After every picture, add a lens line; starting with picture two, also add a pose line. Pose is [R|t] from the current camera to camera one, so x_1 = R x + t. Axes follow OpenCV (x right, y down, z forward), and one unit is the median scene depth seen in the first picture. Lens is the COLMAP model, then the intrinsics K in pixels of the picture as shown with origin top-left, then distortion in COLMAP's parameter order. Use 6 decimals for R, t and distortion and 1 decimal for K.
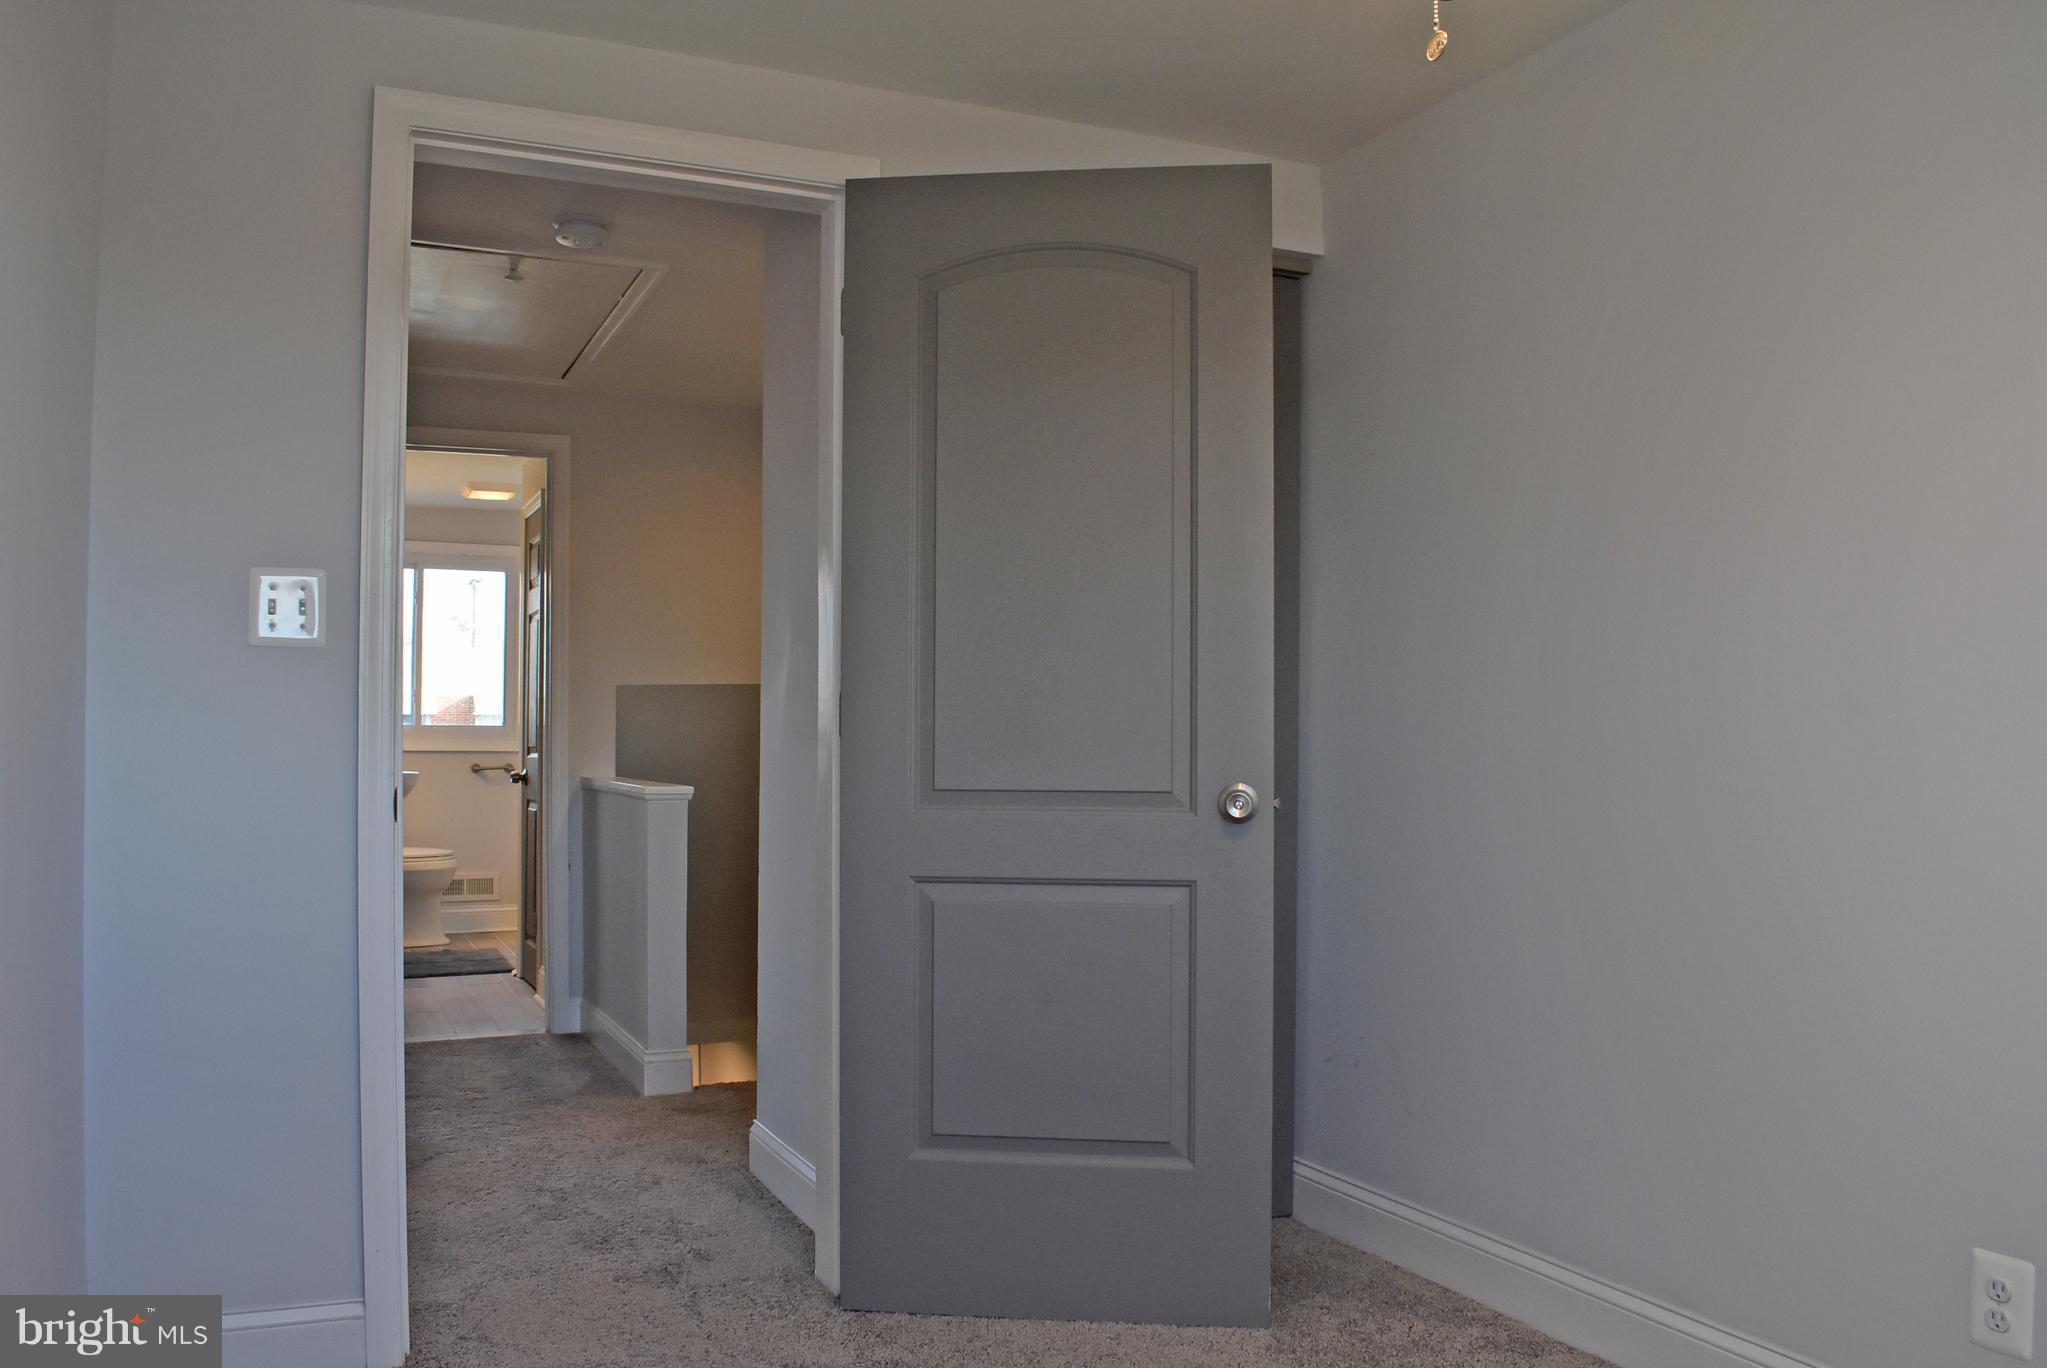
lens RADIAL K [[1604.6, 0, 1019.3], [0, 1604.6, 689.0], [0, 0, 1]] dist [-0.100366, 0.021992]
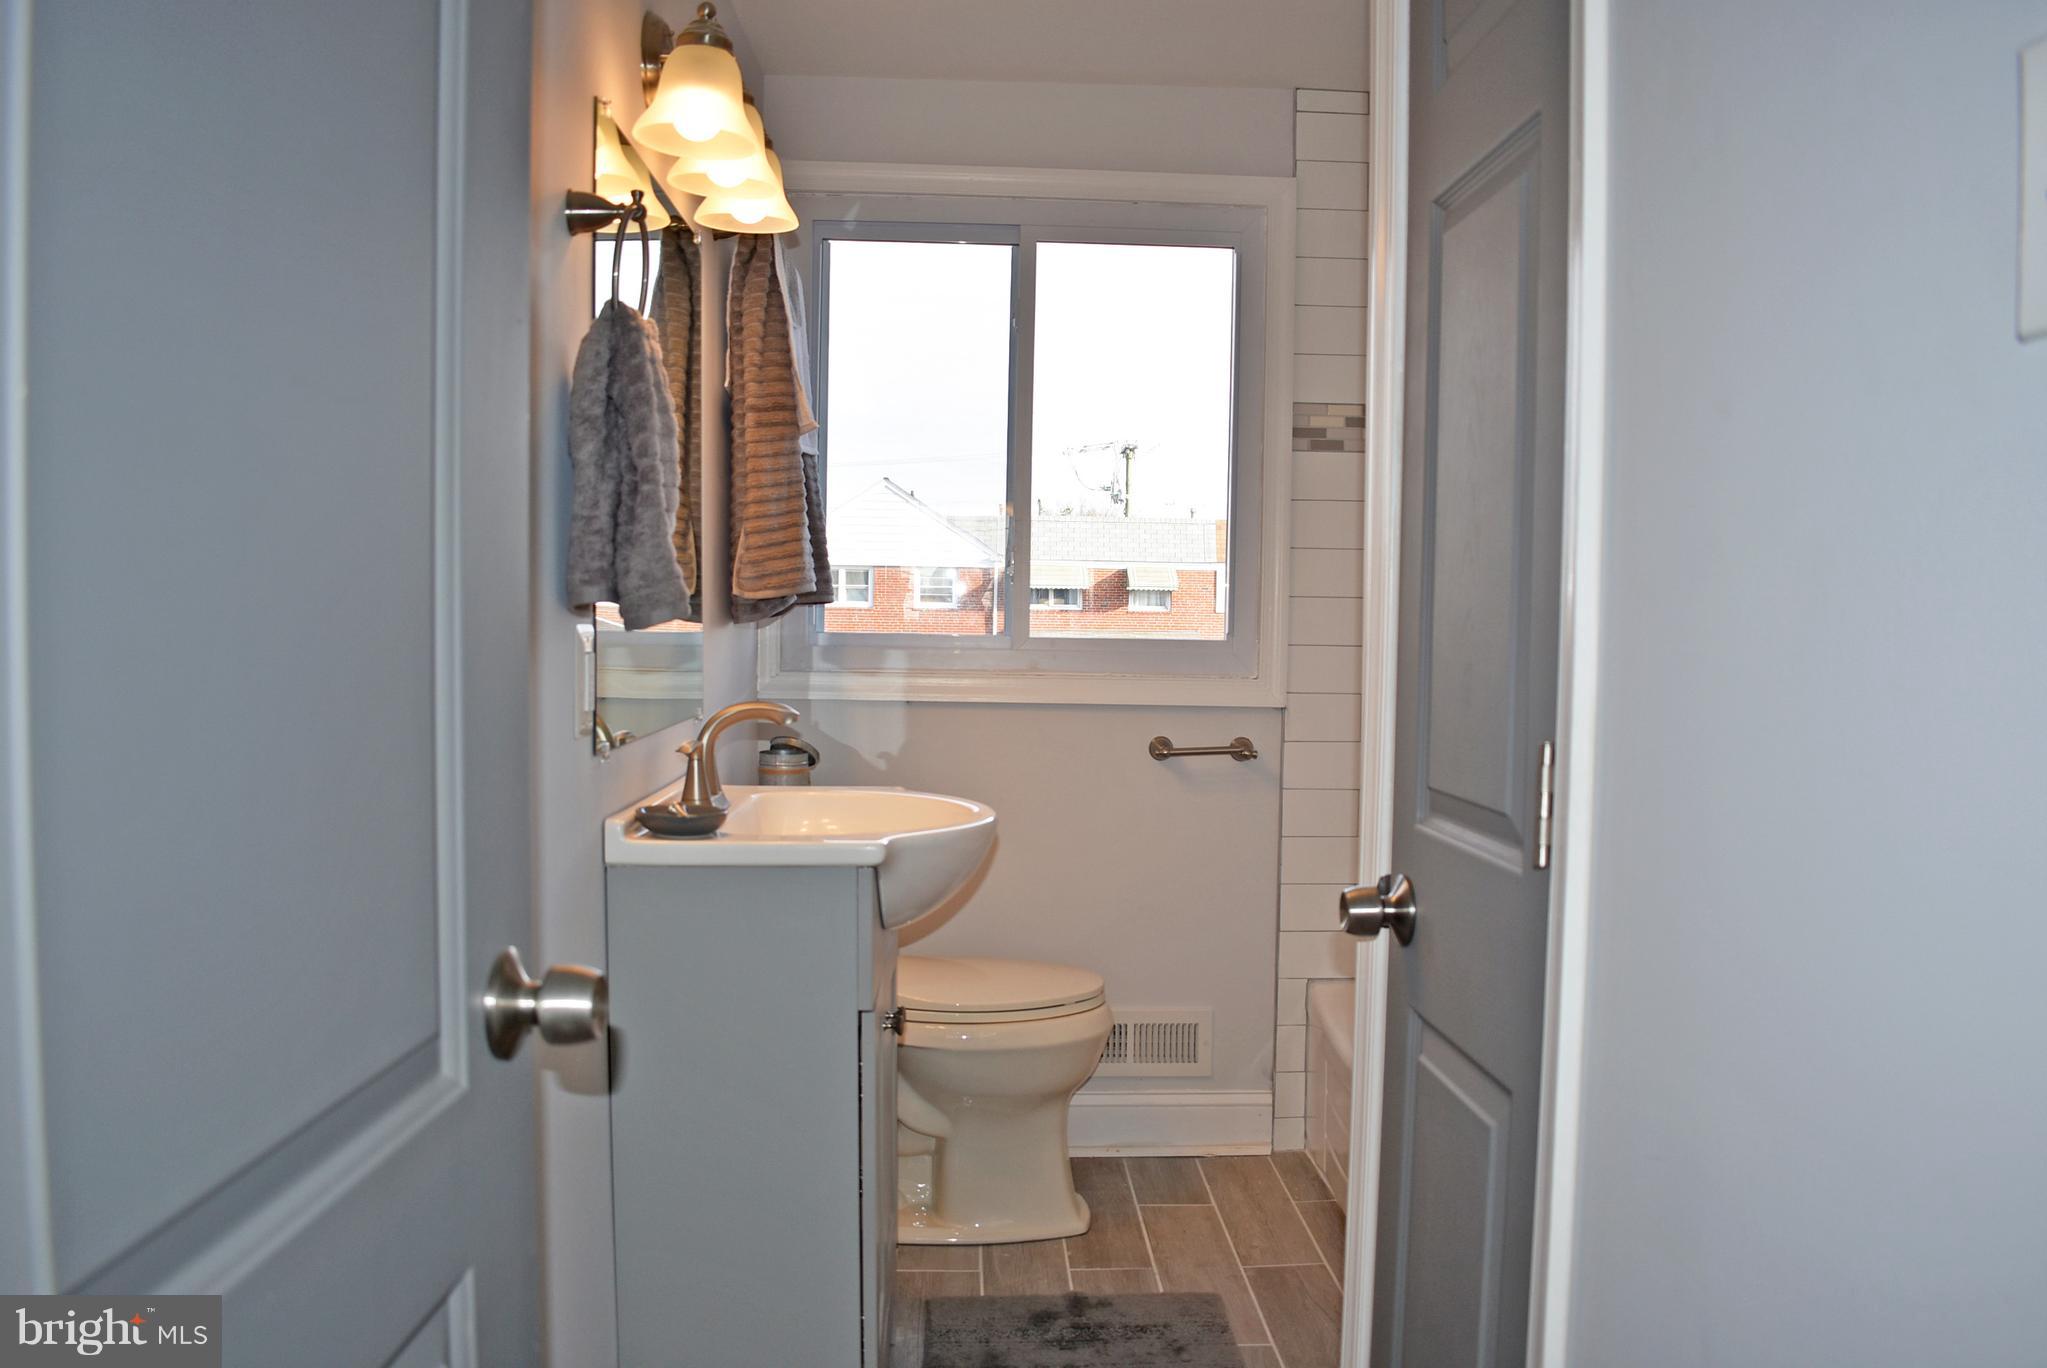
lens RADIAL K [[1604.6, 0, 1025.2], [0, 1604.6, 686.4], [0, 0, 1]] dist [-0.100366, 0.021992]
pose [[0.923595, 0.035929, -0.381683, -0.221520], [-0.006863, 0.996989, 0.077242, 0.003872], [0.383309, -0.068720, 0.921060, 0.619072]]
